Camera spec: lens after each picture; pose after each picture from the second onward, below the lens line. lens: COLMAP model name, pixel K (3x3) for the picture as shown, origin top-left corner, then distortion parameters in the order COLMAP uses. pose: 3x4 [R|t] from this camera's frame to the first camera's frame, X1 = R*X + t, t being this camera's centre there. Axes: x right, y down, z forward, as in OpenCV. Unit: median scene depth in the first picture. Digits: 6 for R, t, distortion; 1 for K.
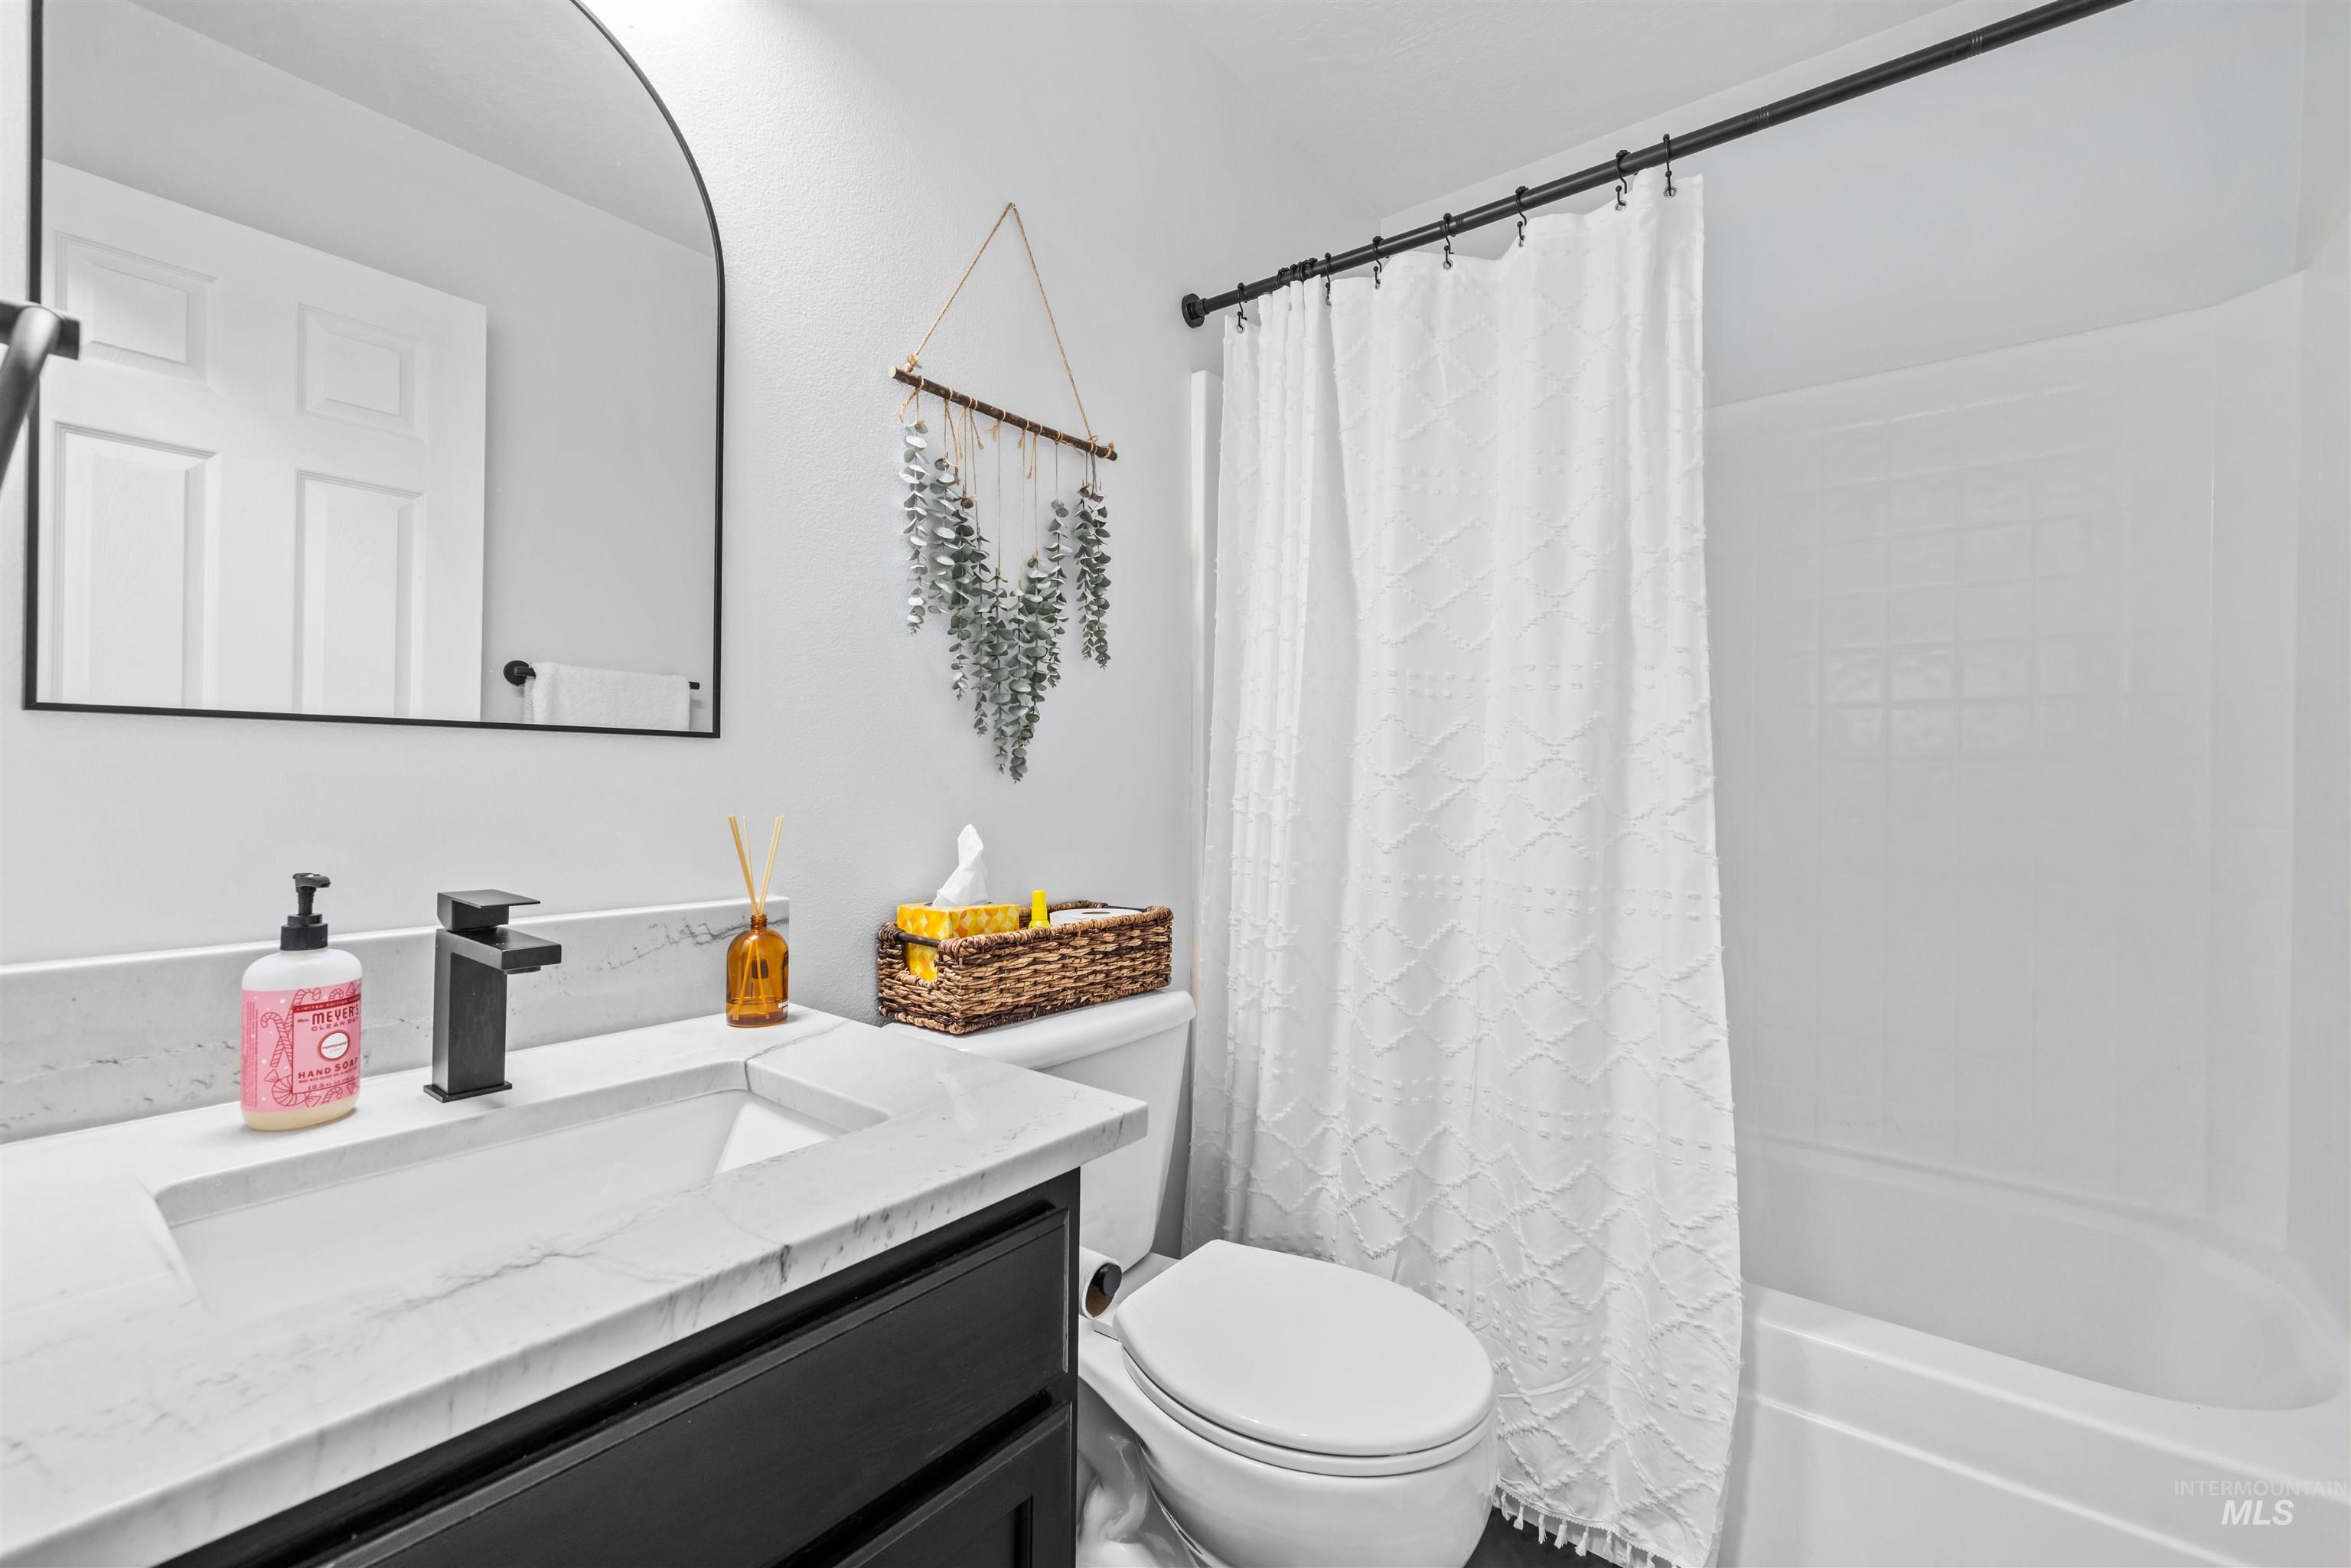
lens RADIAL K [[999.0, 0, 1175.5], [0, 999.0, 784.0], [0, 0, 1]] dist [0.007020, 0.000065]
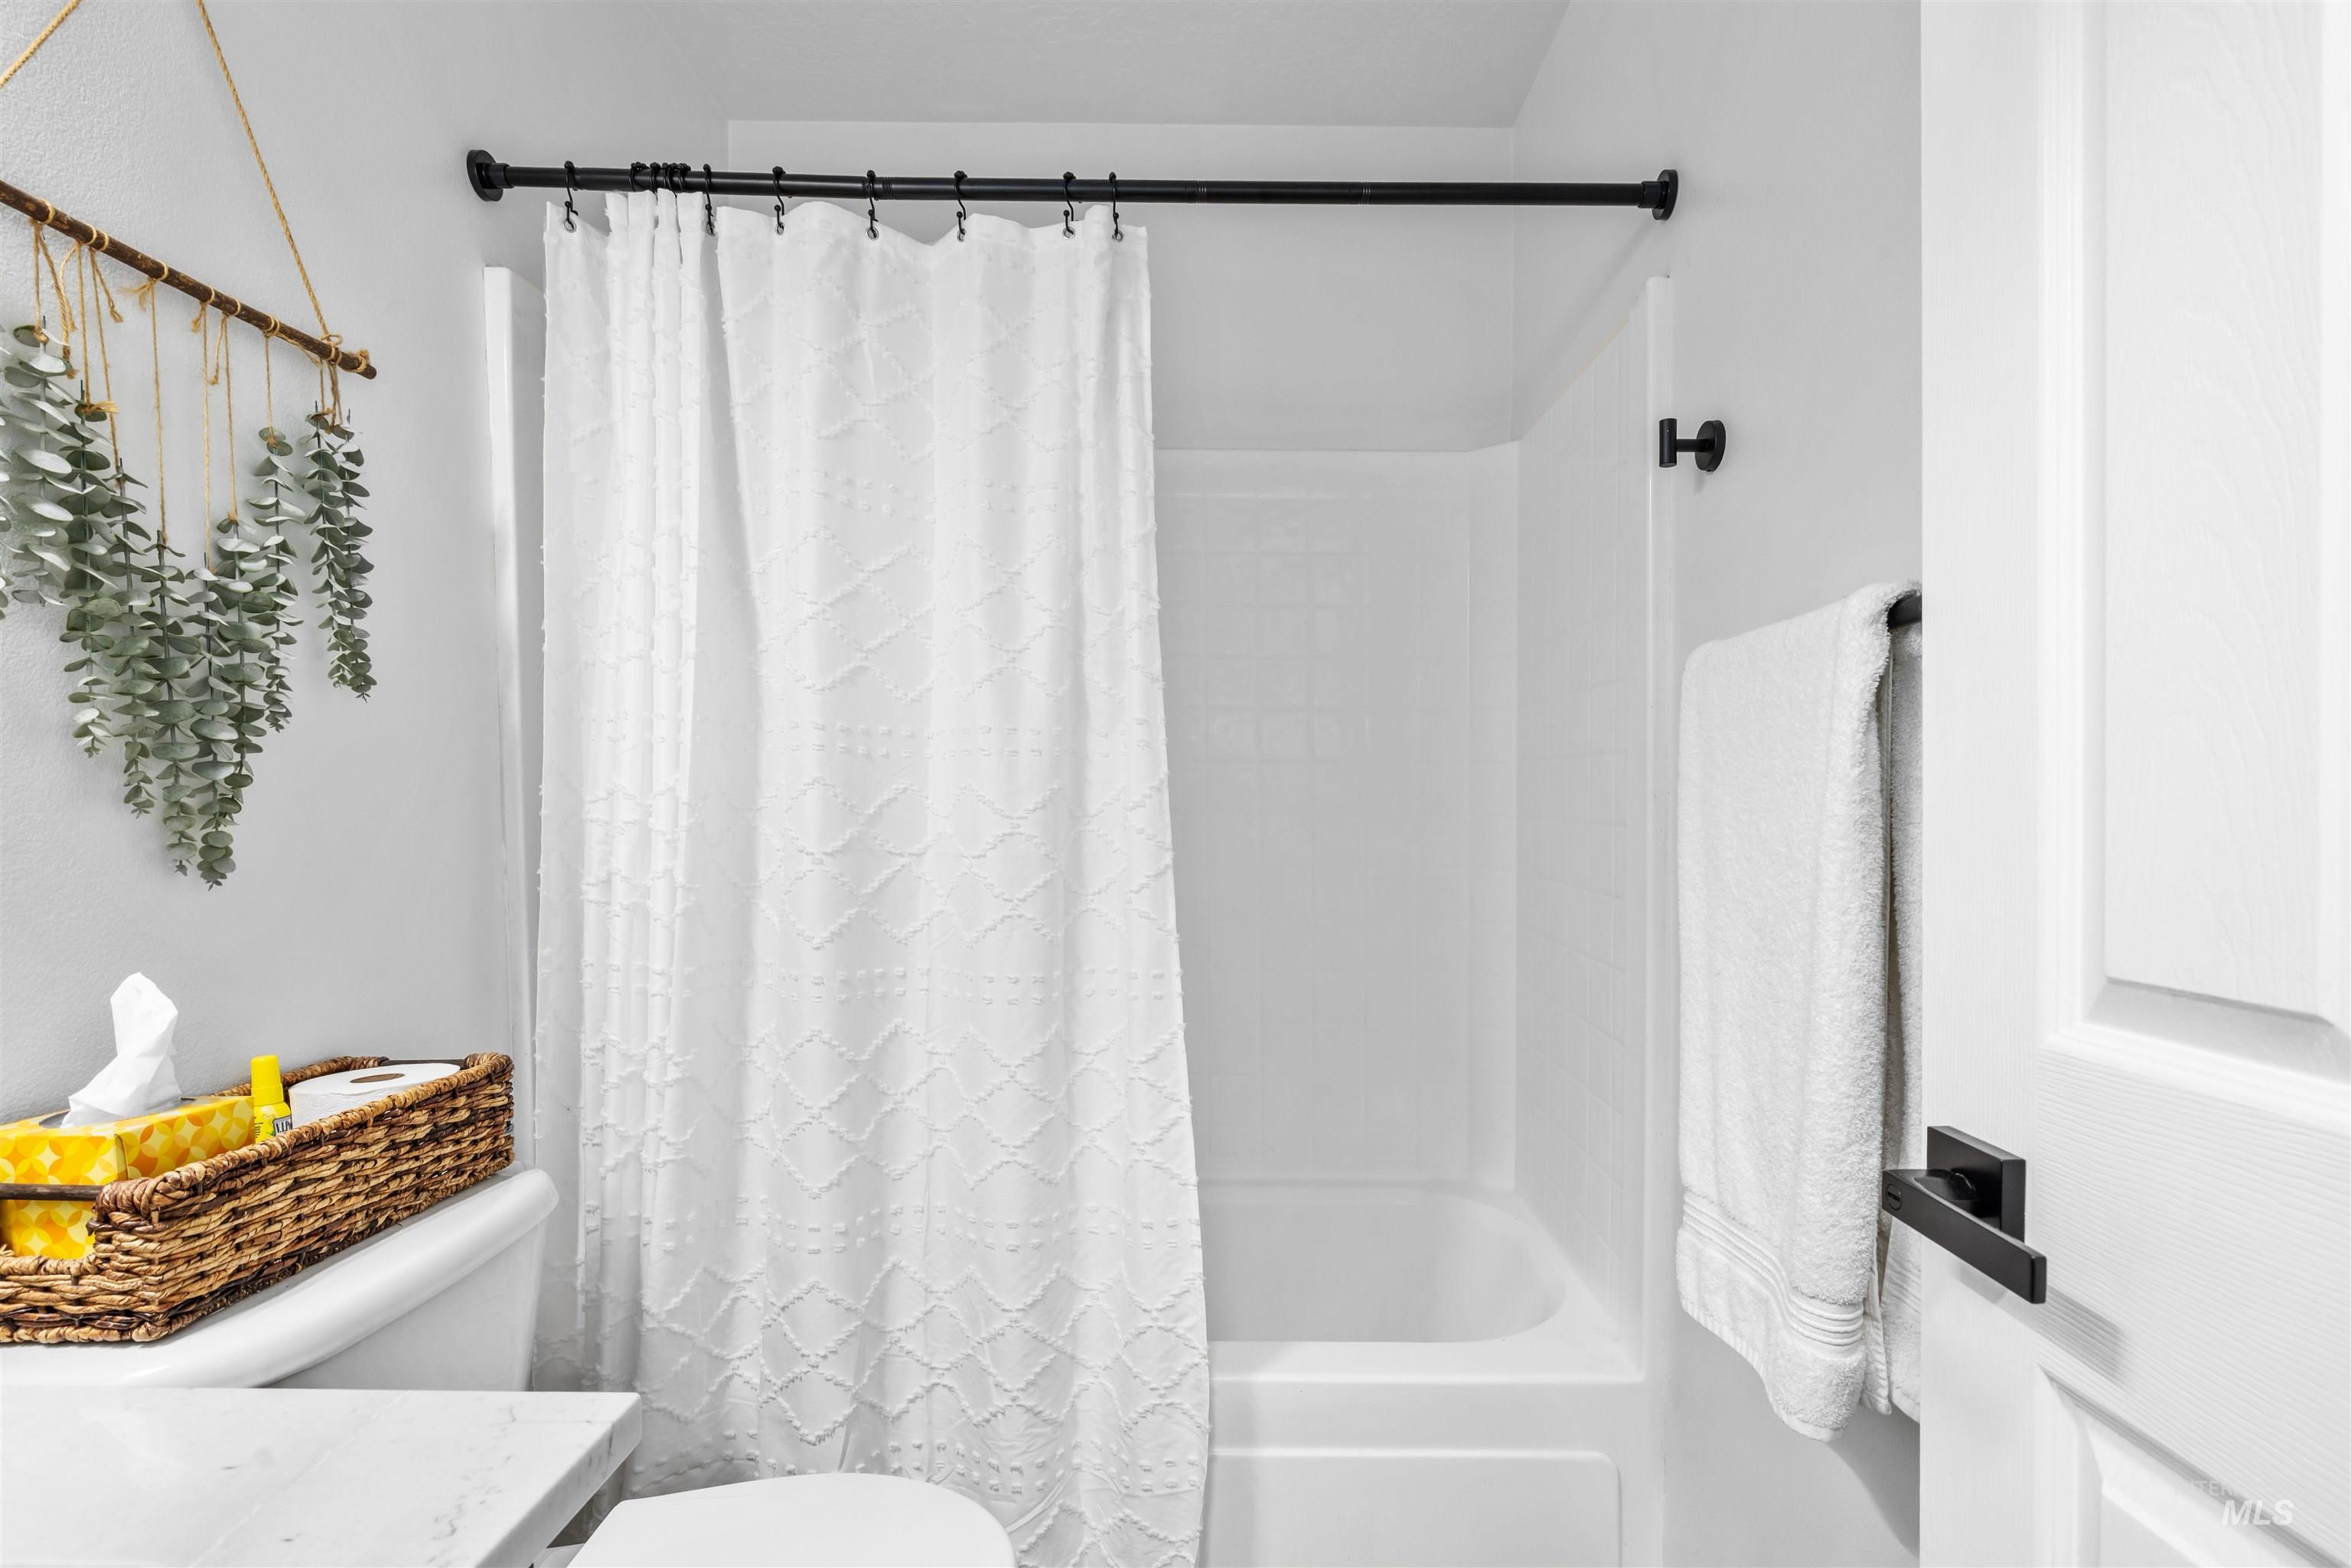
lens RADIAL K [[1149.1, 0, 1177.8], [0, 1149.1, 813.8], [0, 0, 1]] dist [-0.004992, 0.001099]
pose [[0.782148, -0.024691, 0.622603, -0.137167], [0.005153, 0.999437, 0.033161, -0.069178], [-0.623071, -0.022728, 0.781835, 0.089313]]
